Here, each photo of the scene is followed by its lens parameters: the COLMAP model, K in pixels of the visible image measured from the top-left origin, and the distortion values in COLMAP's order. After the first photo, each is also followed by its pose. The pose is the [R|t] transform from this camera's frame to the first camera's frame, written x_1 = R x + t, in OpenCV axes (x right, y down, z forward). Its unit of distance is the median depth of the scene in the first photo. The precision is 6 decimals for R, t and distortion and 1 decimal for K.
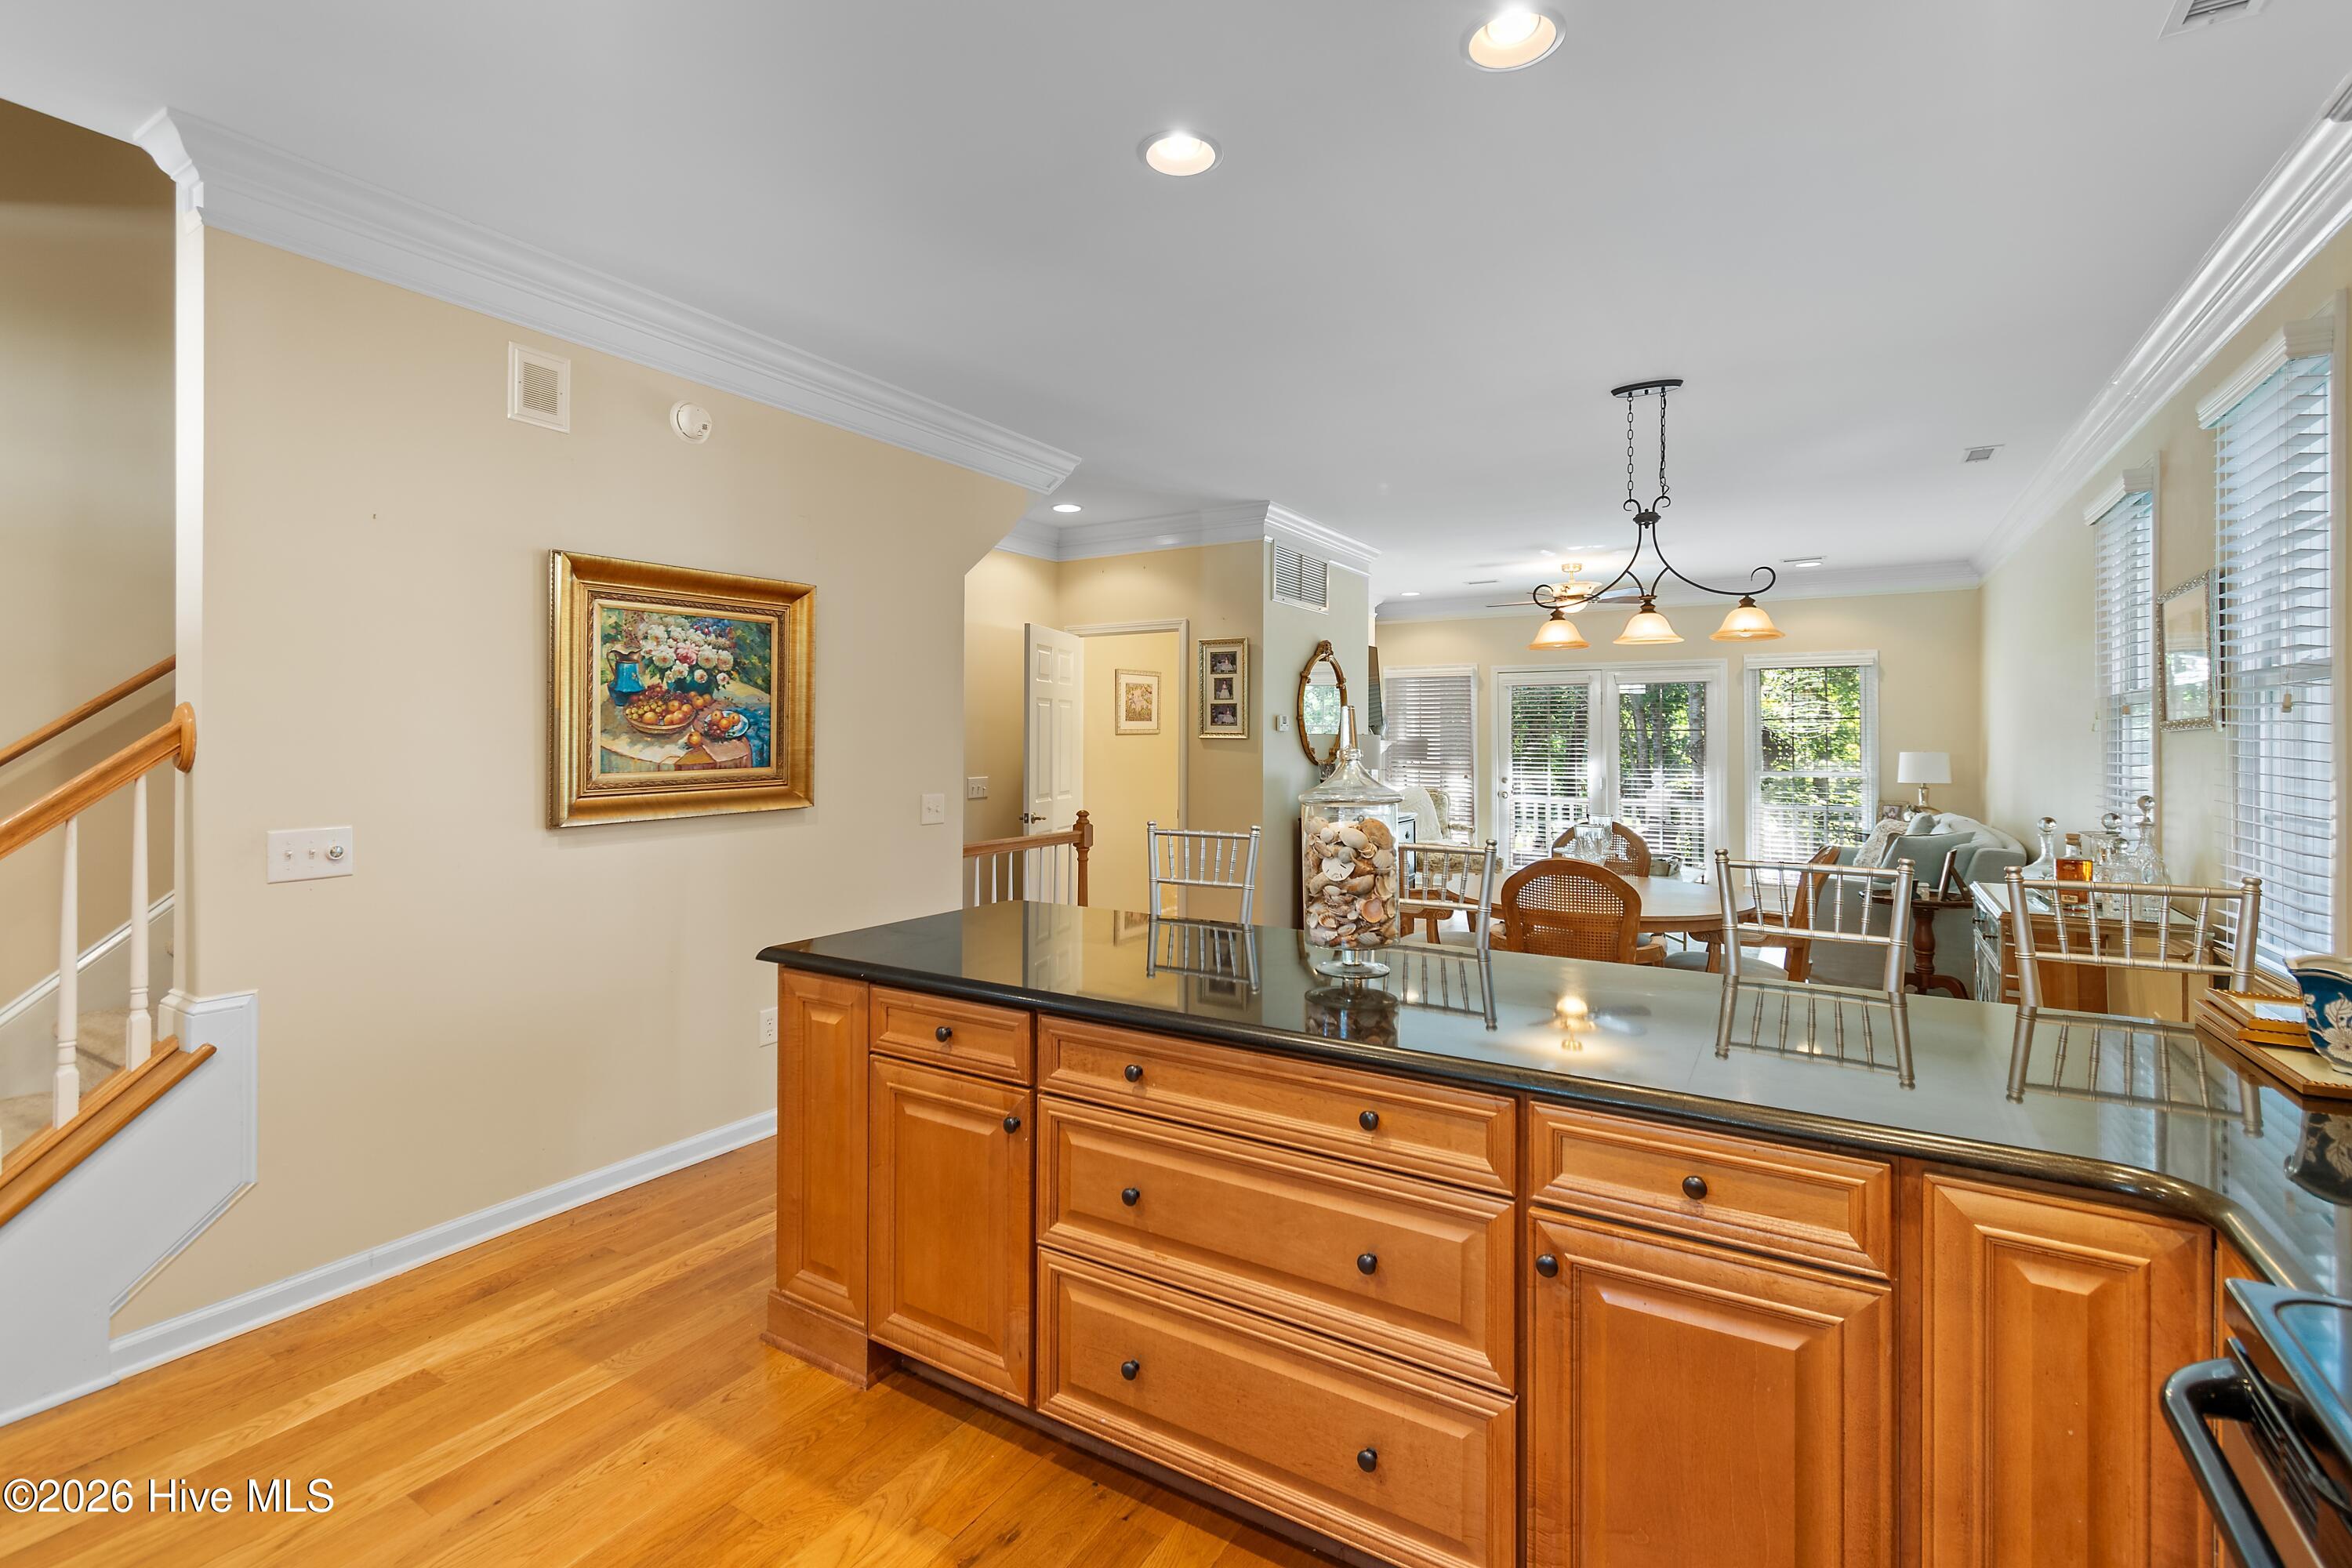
lens RADIAL K [[1041.6, 0, 1177.8], [0, 1041.6, 723.9], [0, 0, 1]] dist [0.000357, -0.003227]
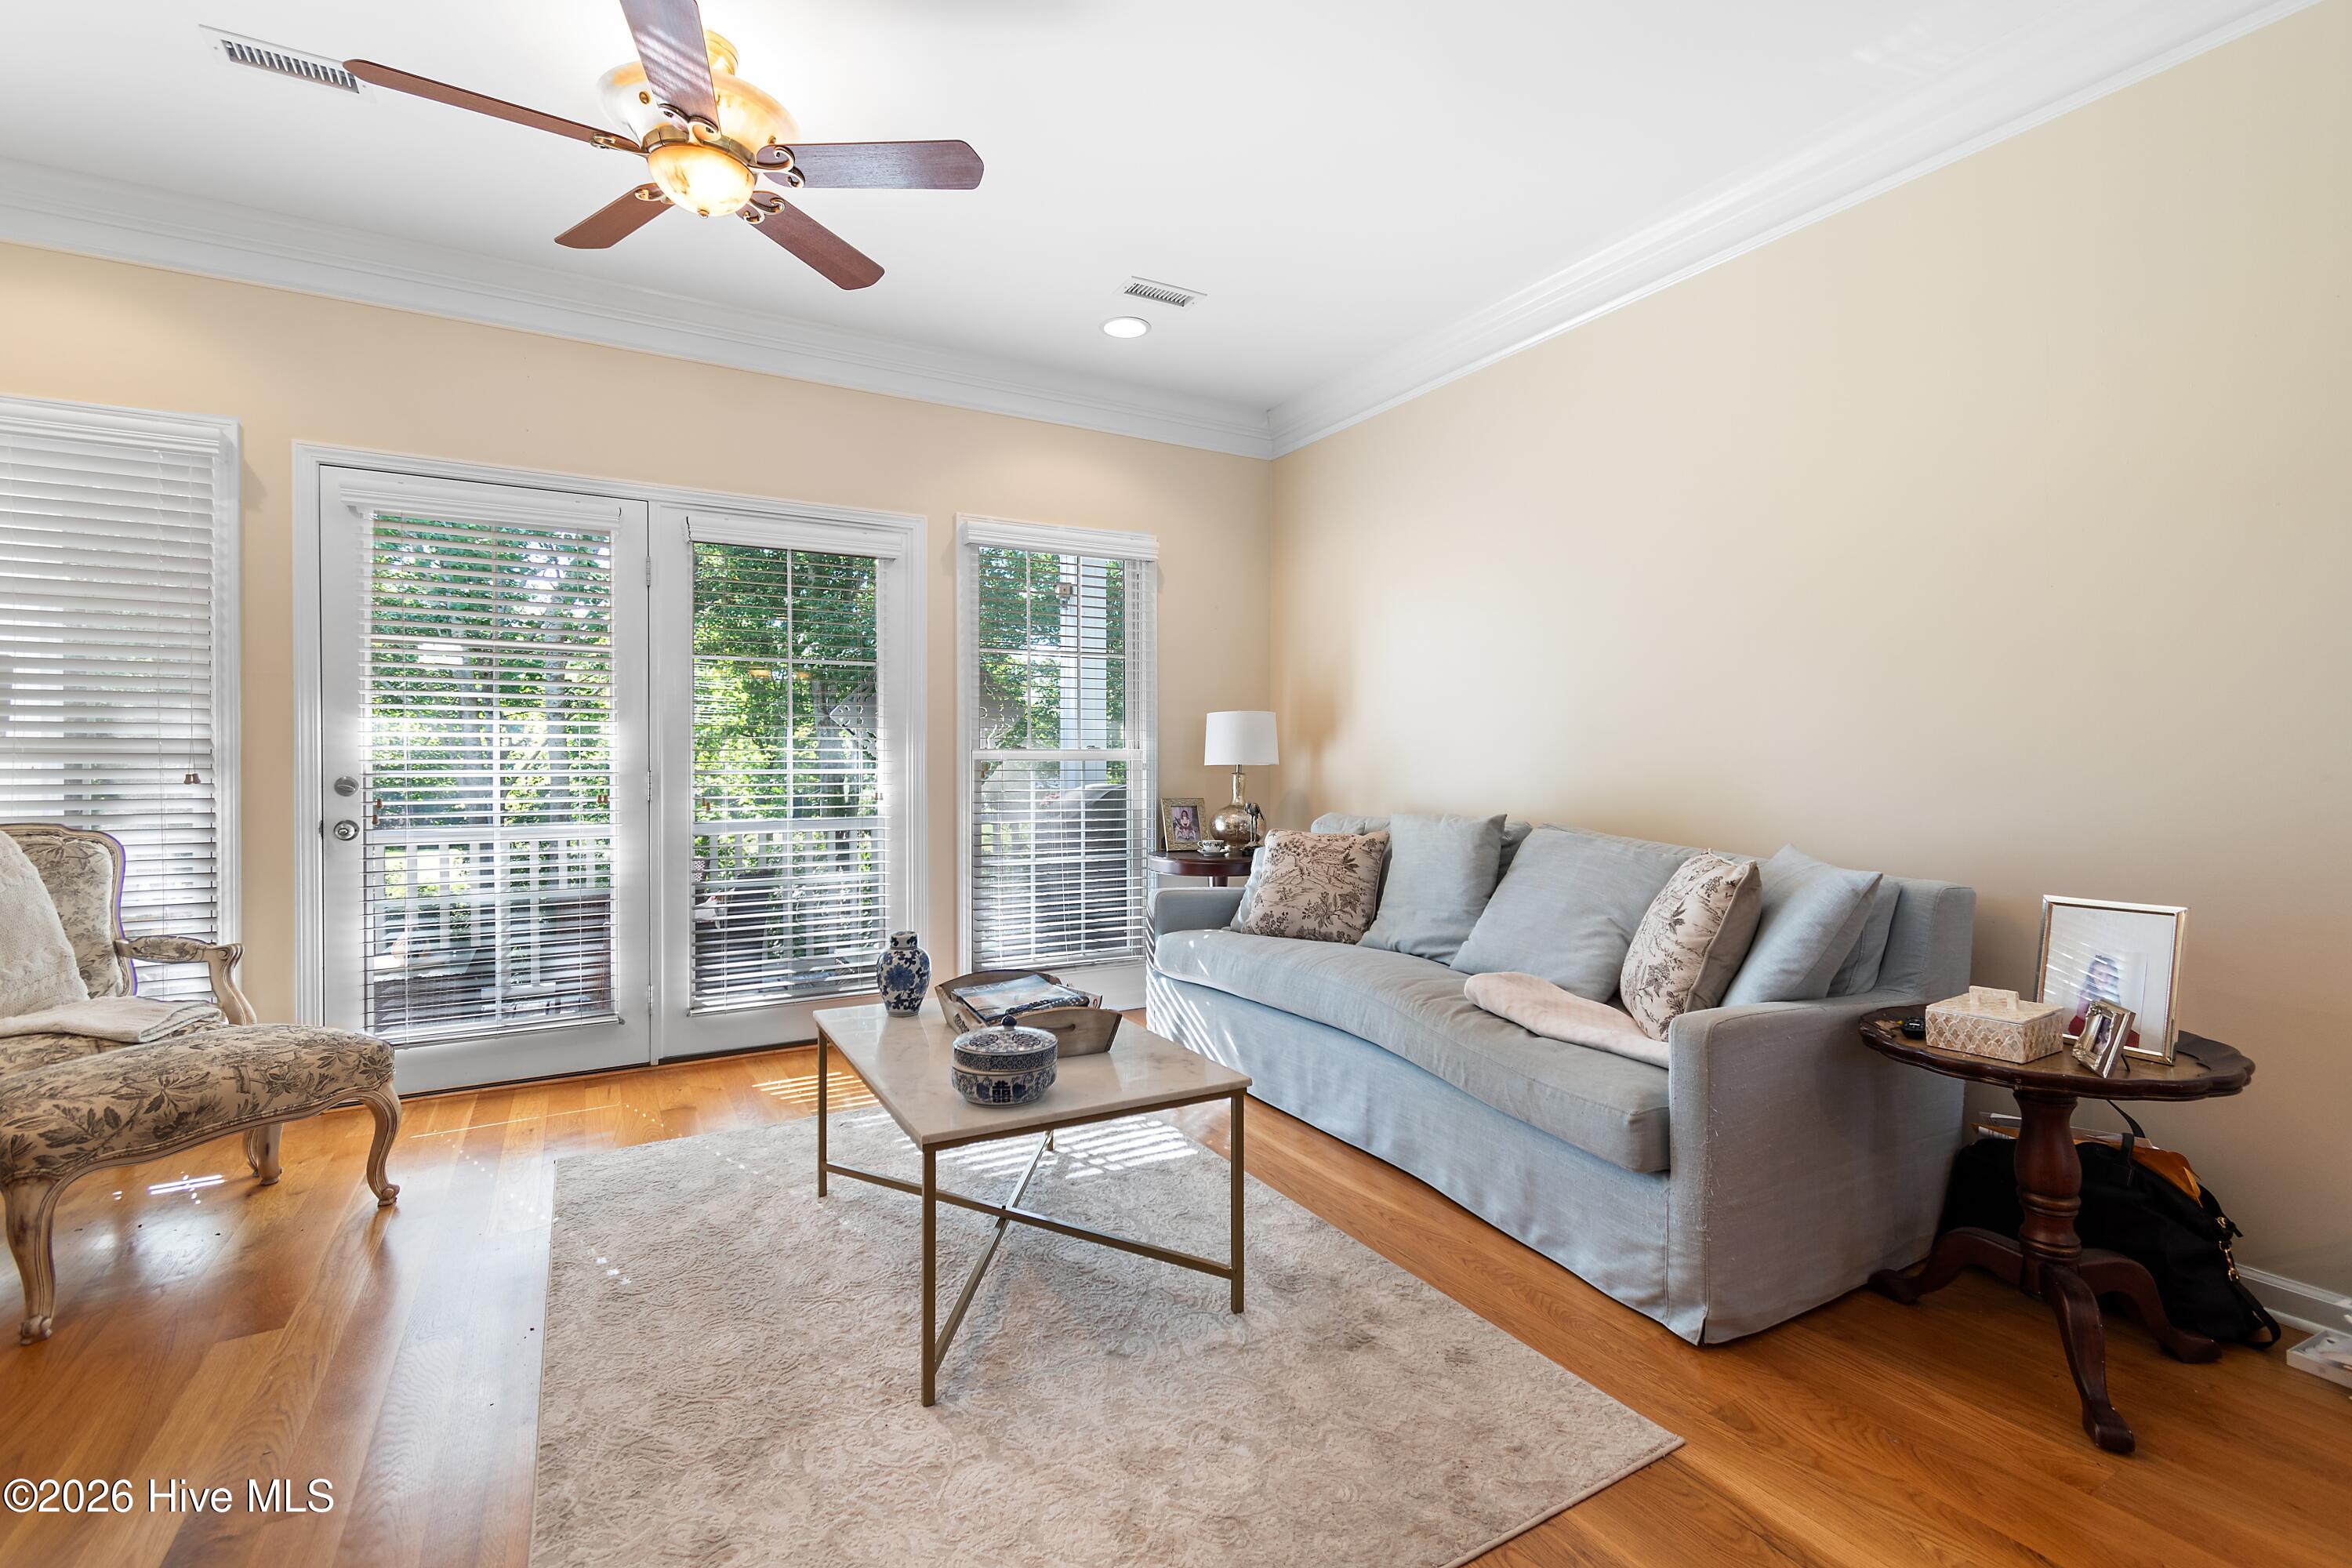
lens RADIAL K [[1041.6, 0, 1160.6], [0, 1041.6, 771.9], [0, 0, 1]] dist [0.000357, -0.003227]
pose [[0.476724, -0.010822, 0.878986, 0.173889], [-0.008361, 0.999823, 0.016844, 0.049295], [-0.879013, -0.015379, 0.476549, 0.734837]]
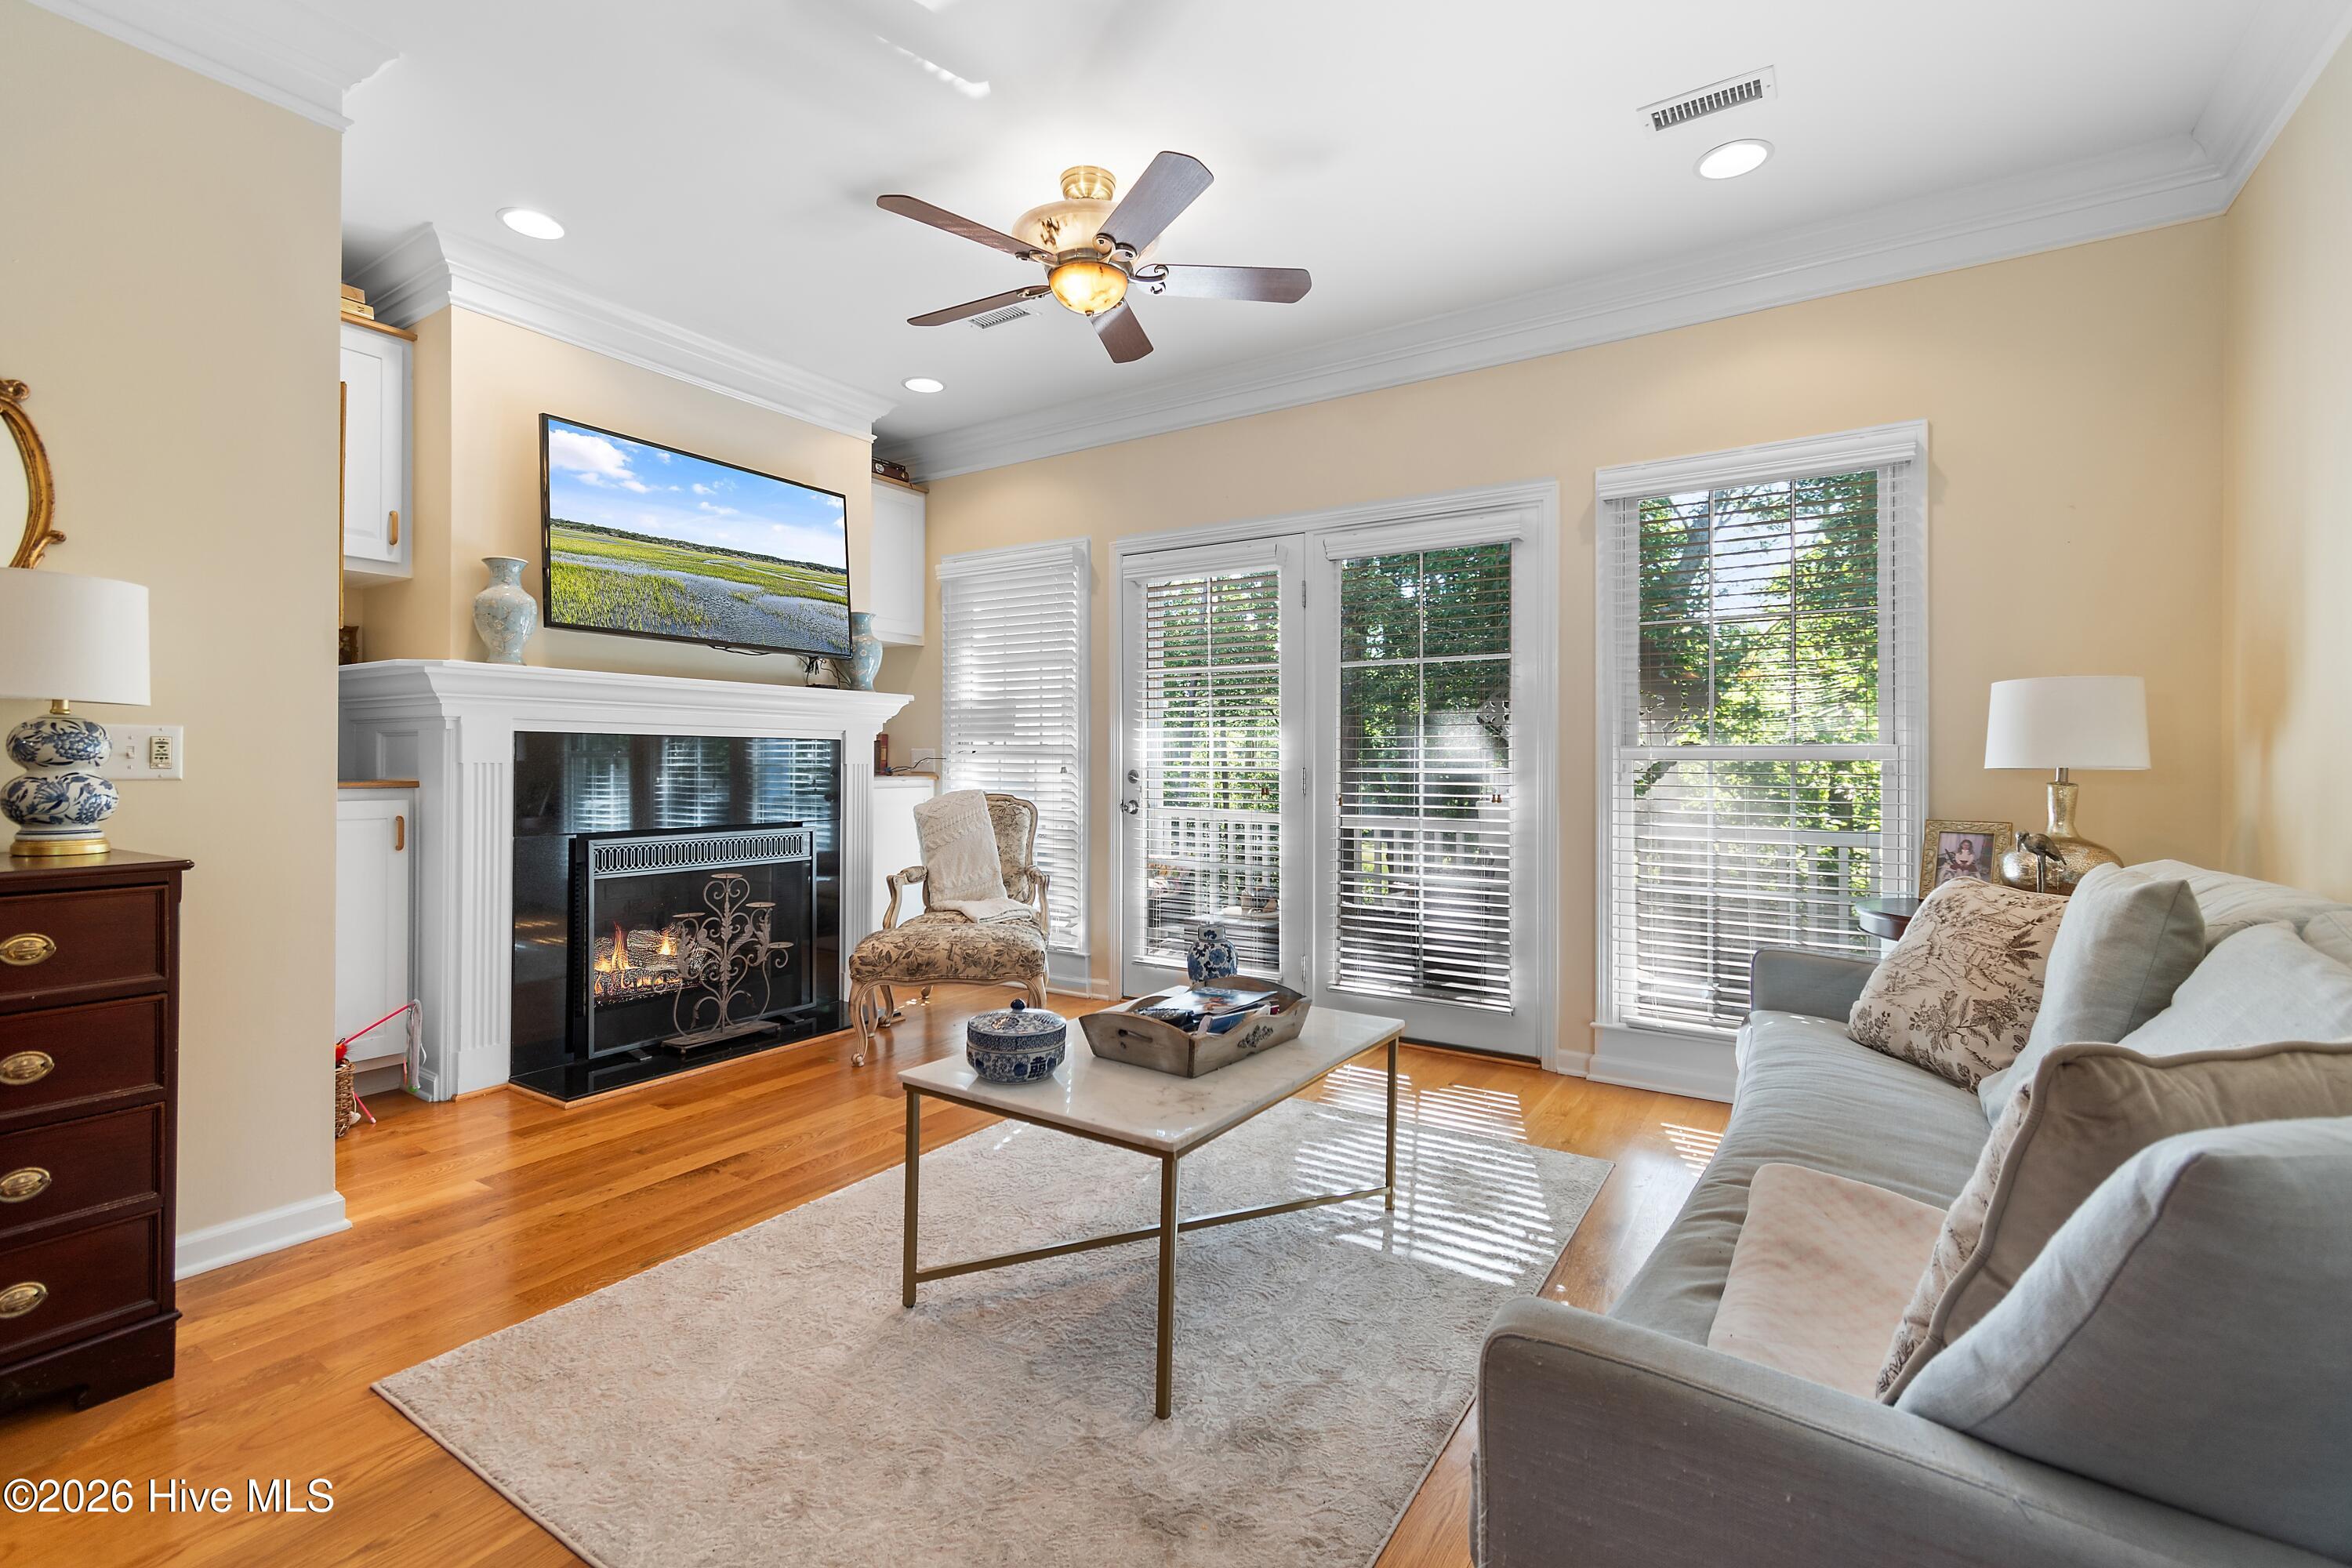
lens RADIAL K [[1041.6, 0, 1177.6], [0, 1041.6, 770.0], [0, 0, 1]] dist [0.000357, -0.003227]
pose [[0.999692, 0.002899, -0.024649, 0.417108], [-0.002400, 0.999792, 0.020247, 0.048882], [0.024702, -0.020181, 0.999491, 0.626278]]
